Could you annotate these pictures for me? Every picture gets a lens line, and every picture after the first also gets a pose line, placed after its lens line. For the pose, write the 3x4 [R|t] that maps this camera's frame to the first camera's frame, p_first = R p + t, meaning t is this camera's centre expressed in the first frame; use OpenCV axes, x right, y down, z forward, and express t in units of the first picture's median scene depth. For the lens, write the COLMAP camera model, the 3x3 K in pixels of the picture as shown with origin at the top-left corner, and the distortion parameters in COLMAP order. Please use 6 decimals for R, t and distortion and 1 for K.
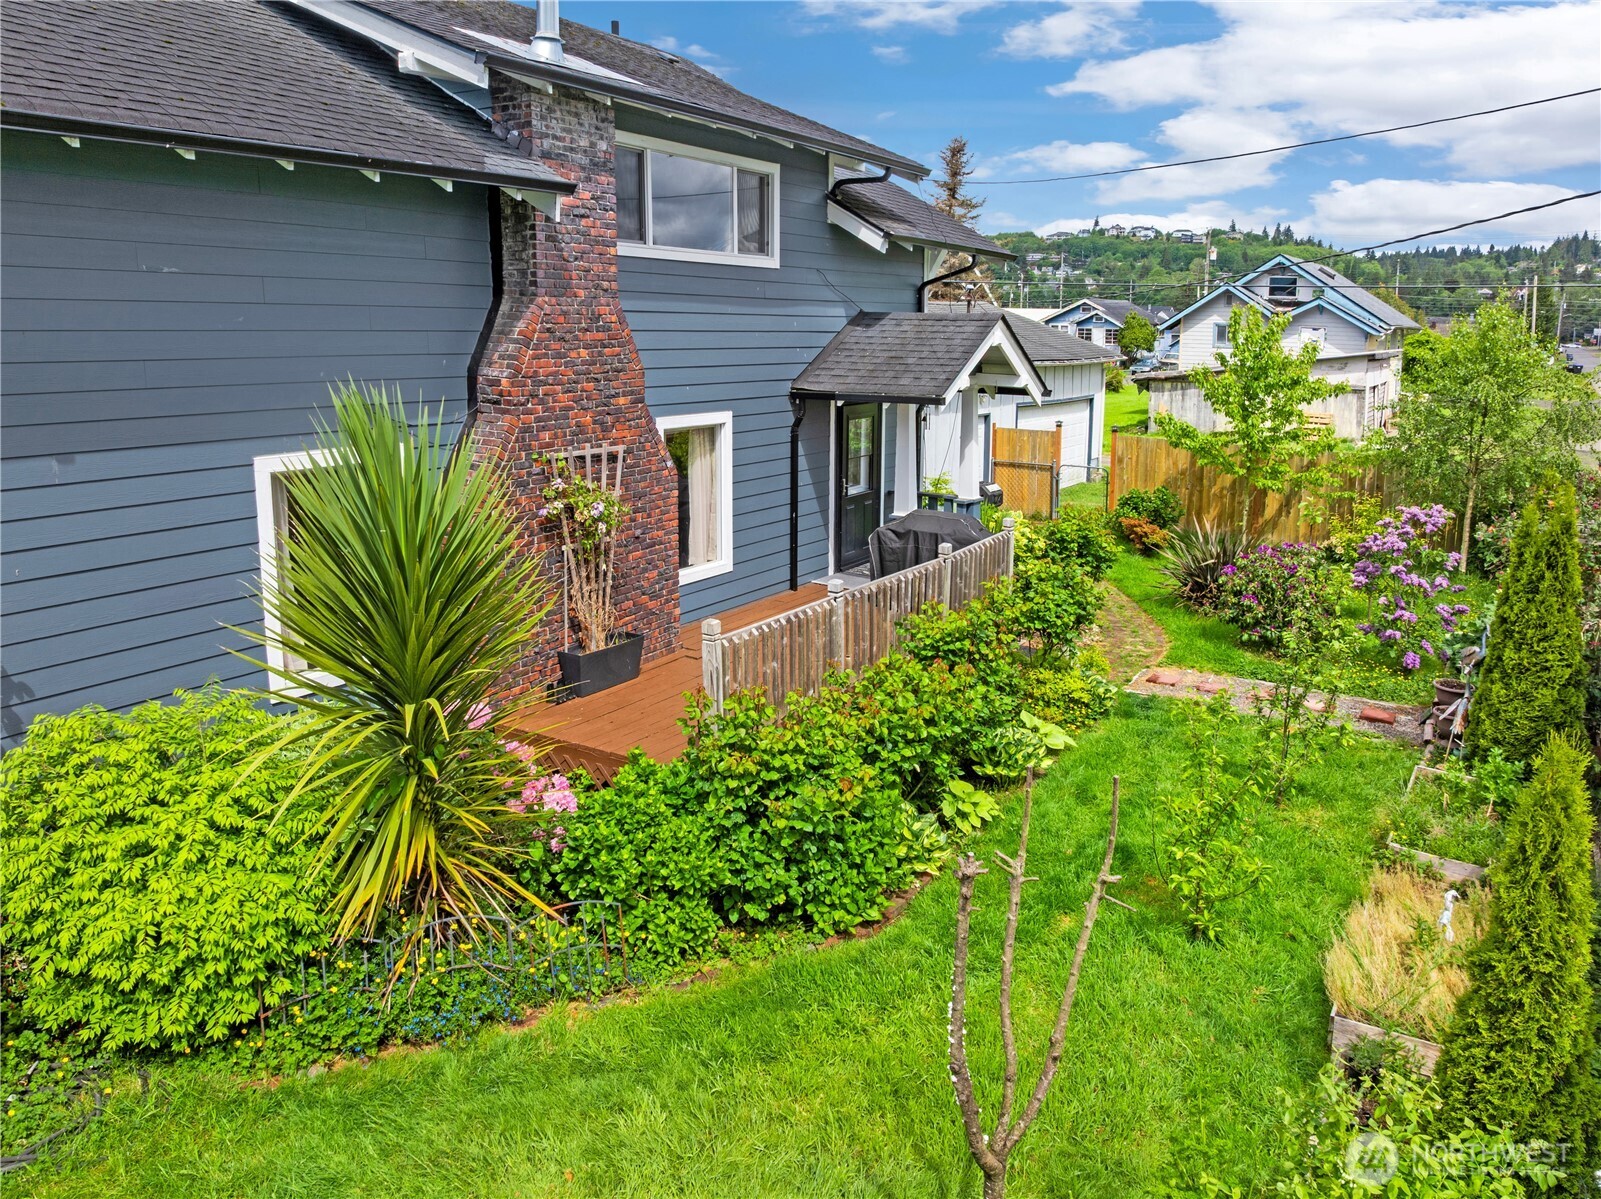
lens RADIAL K [[1132.7, 0, 800.5], [0, 1132.7, 599.5], [0, 0, 1]] dist [-0.022407, -0.005575]
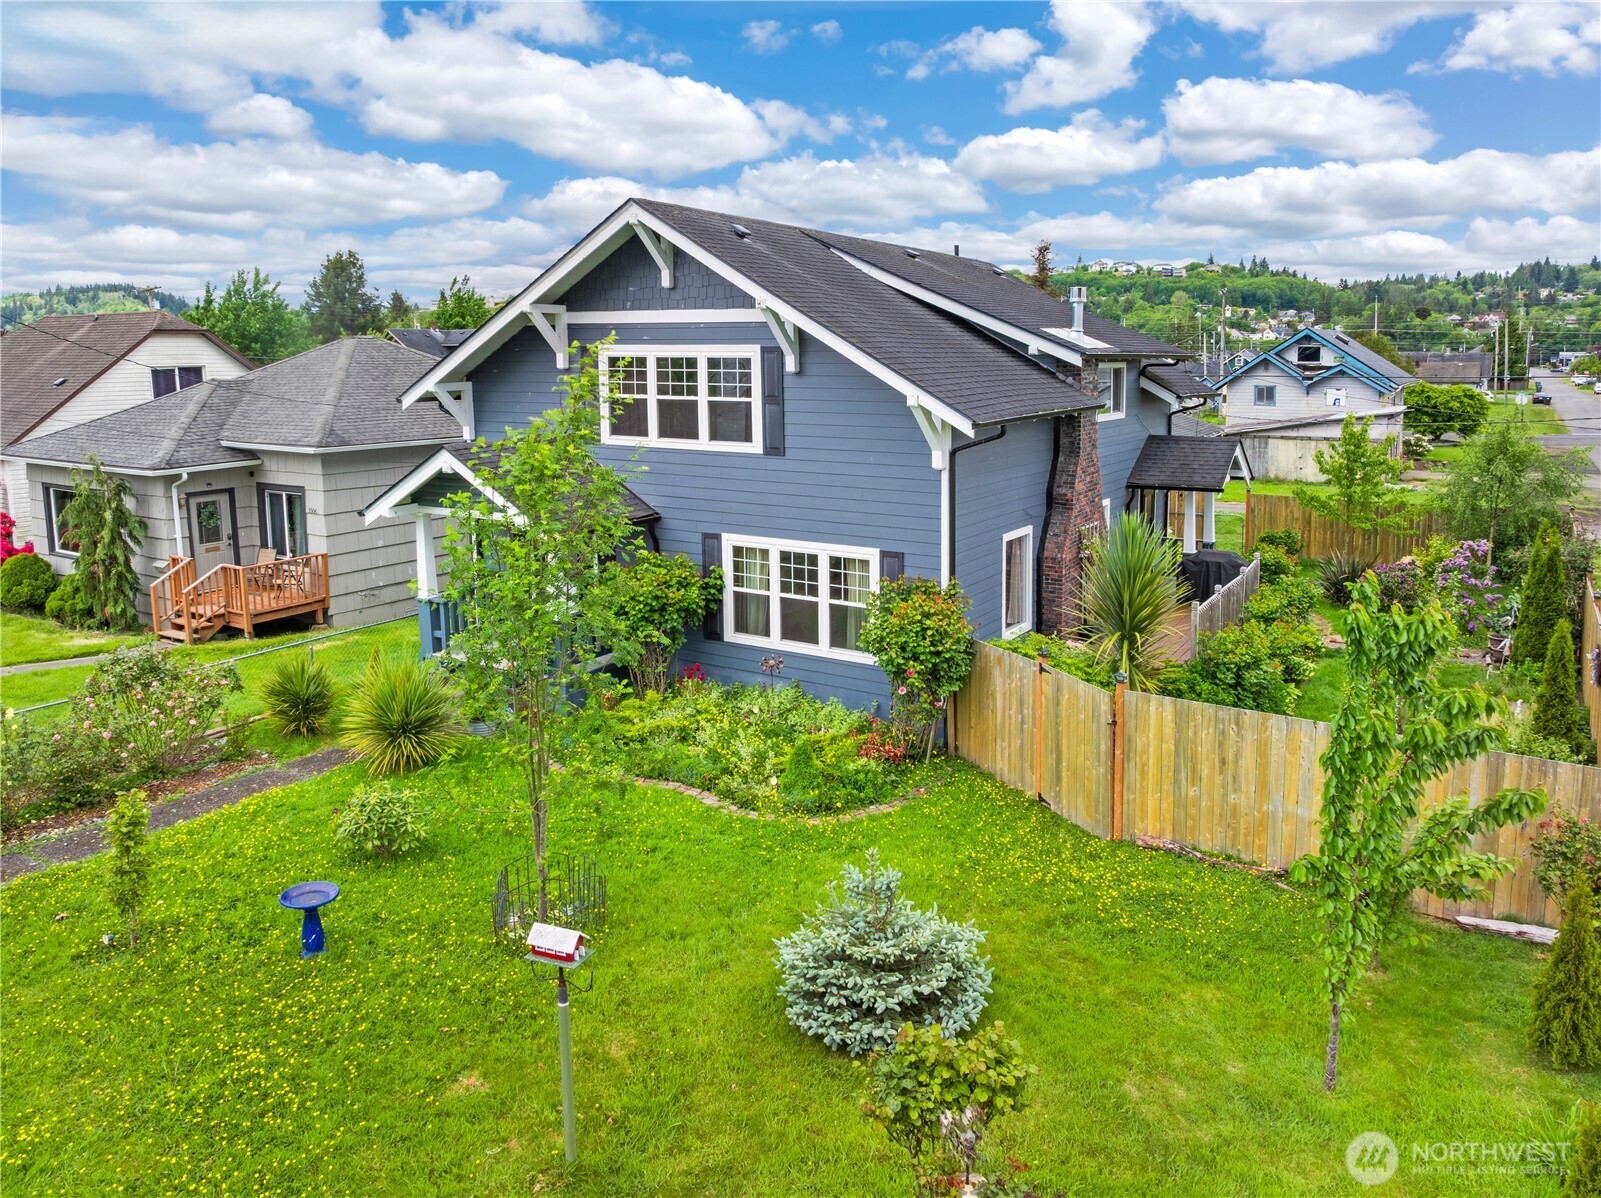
lens RADIAL K [[1113.5, 0, 799.3], [0, 1113.5, 618.2], [0, 0, 1]] dist [-0.048287, -0.000370]
pose [[0.999703, -0.024318, 0.001253, -0.528188], [0.024332, 0.999624, -0.012624, 0.036122], [-0.000946, 0.012650, 0.999920, -0.737902]]
